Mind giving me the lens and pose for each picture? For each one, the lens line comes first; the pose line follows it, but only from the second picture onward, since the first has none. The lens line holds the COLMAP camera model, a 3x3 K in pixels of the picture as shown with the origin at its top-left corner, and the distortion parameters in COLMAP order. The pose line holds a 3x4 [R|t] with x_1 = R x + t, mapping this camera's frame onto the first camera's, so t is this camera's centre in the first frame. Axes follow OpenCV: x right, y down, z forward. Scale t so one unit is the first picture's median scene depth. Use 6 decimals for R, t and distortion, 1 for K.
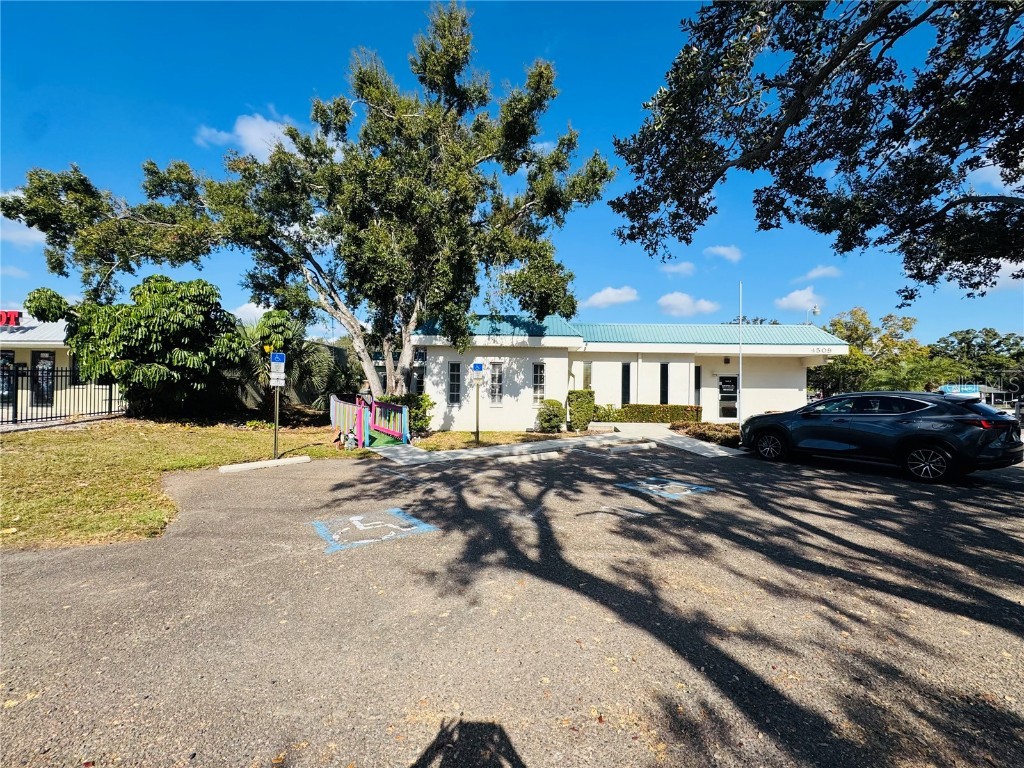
lens RADIAL K [[409.0, 0, 515.4], [0, 409.0, 383.2], [0, 0, 1]] dist [-0.002547, 0.001894]
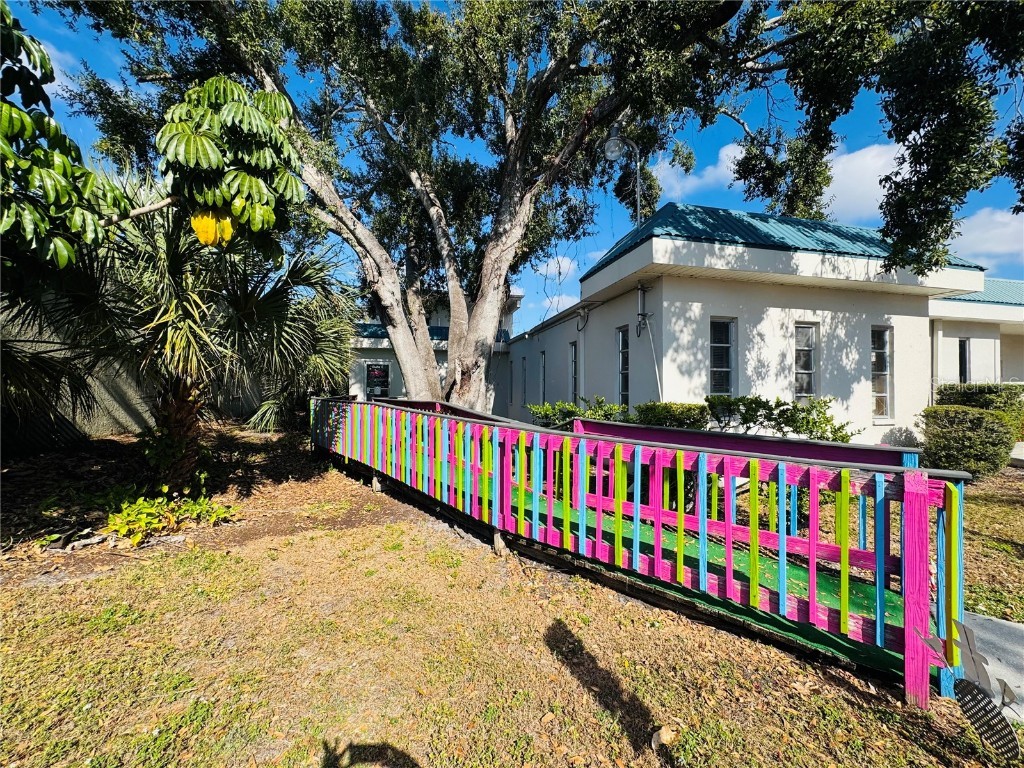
lens RADIAL K [[409.0, 0, 514.8], [0, 409.0, 382.8], [0, 0, 1]] dist [-0.002547, 0.001894]
pose [[0.969155, -0.003835, 0.246423, -0.456220], [0.003983, 0.999992, -0.000101, 0.012191], [-0.246420, 0.001079, 0.969162, 0.663995]]
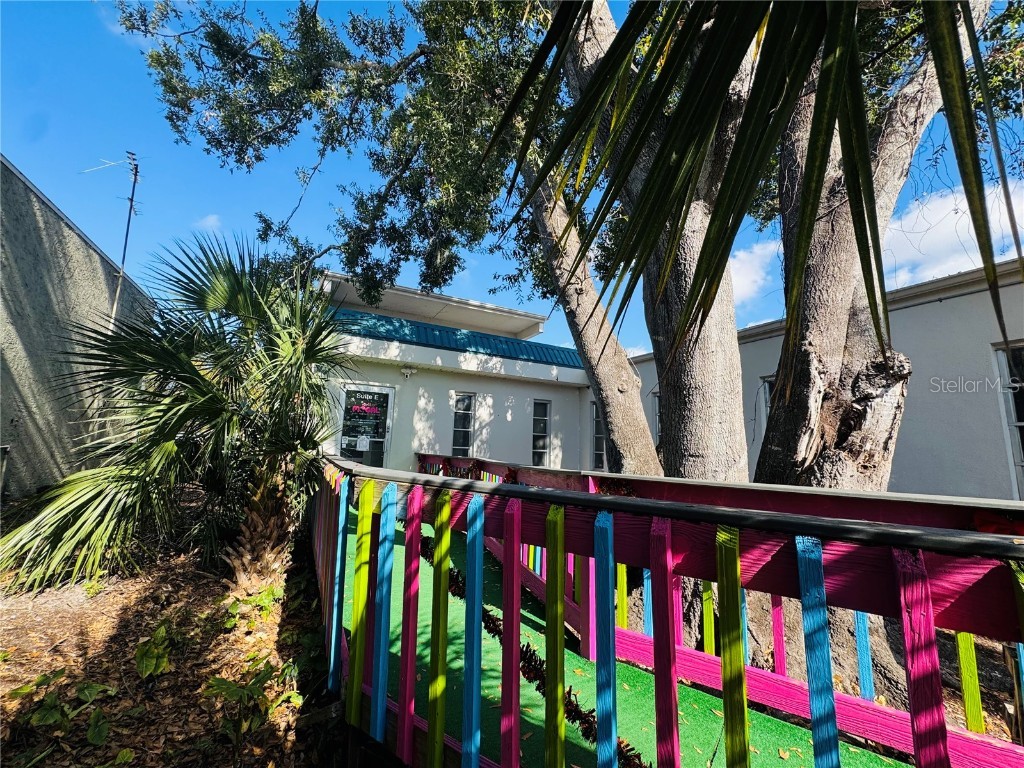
lens RADIAL K [[409.0, 0, 517.0], [0, 409.0, 387.1], [0, 0, 1]] dist [-0.002547, 0.001894]
pose [[0.880562, 0.082722, 0.466657, -0.613149], [-0.021633, 0.990639, -0.134786, 0.025011], [-0.473438, 0.108592, 0.874108, 1.185200]]
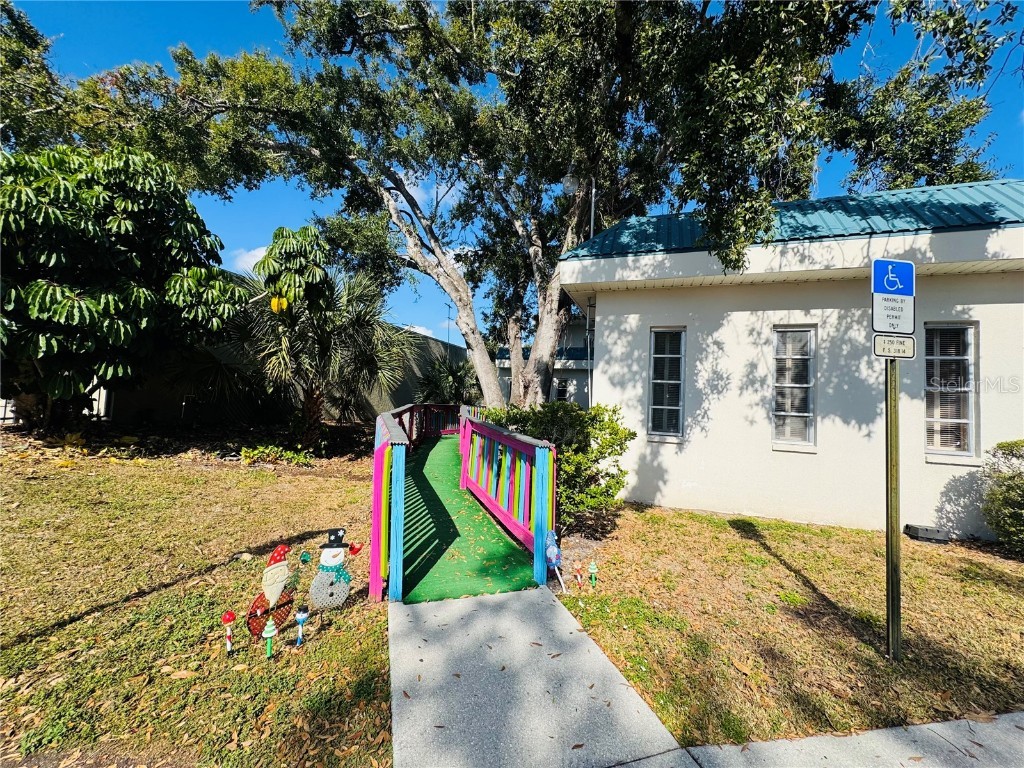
lens RADIAL K [[409.0, 0, 510.5], [0, 409.0, 382.3], [0, 0, 1]] dist [-0.002547, 0.001894]
pose [[0.944784, 0.014479, -0.327374, -0.163859], [-0.031336, 0.998437, -0.046275, 0.023081], [0.326193, 0.053979, 0.943761, 0.594019]]
